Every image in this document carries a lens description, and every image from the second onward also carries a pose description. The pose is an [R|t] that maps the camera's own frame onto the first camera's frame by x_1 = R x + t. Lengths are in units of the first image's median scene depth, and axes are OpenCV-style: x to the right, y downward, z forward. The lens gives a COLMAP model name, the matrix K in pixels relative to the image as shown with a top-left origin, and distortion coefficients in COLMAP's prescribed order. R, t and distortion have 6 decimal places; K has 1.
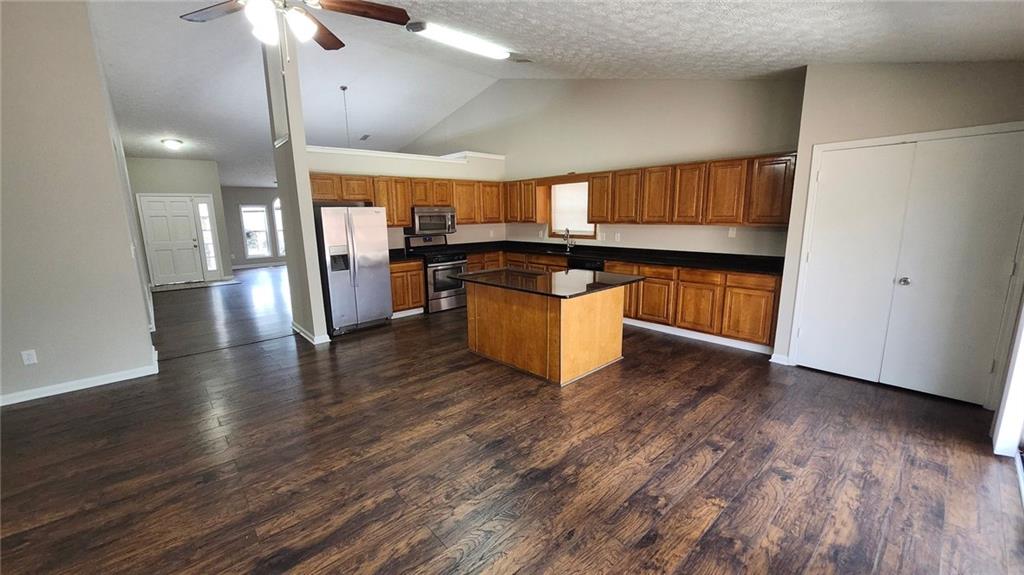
lens RADIAL K [[407.1, 0, 510.4], [0, 407.1, 289.7], [0, 0, 1]] dist [0.002021, 0.000312]
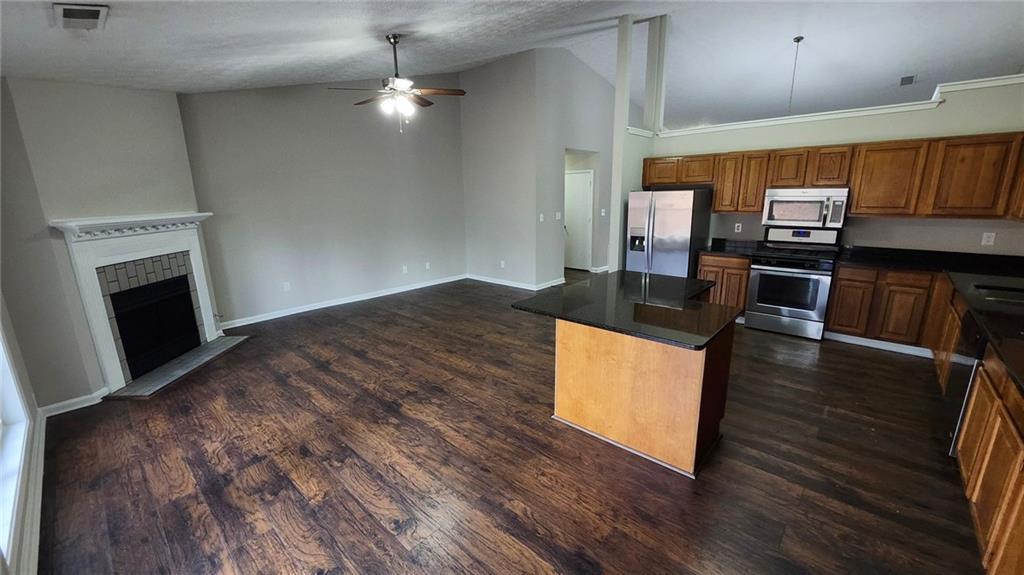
lens RADIAL K [[407.1, 0, 508.2], [0, 407.1, 289.0], [0, 0, 1]] dist [0.002021, 0.000312]
pose [[0.081175, 0.242897, -0.966650, 1.159631], [-0.173604, 0.958471, 0.226263, -0.252944], [0.981464, 0.149448, 0.119972, 1.037480]]
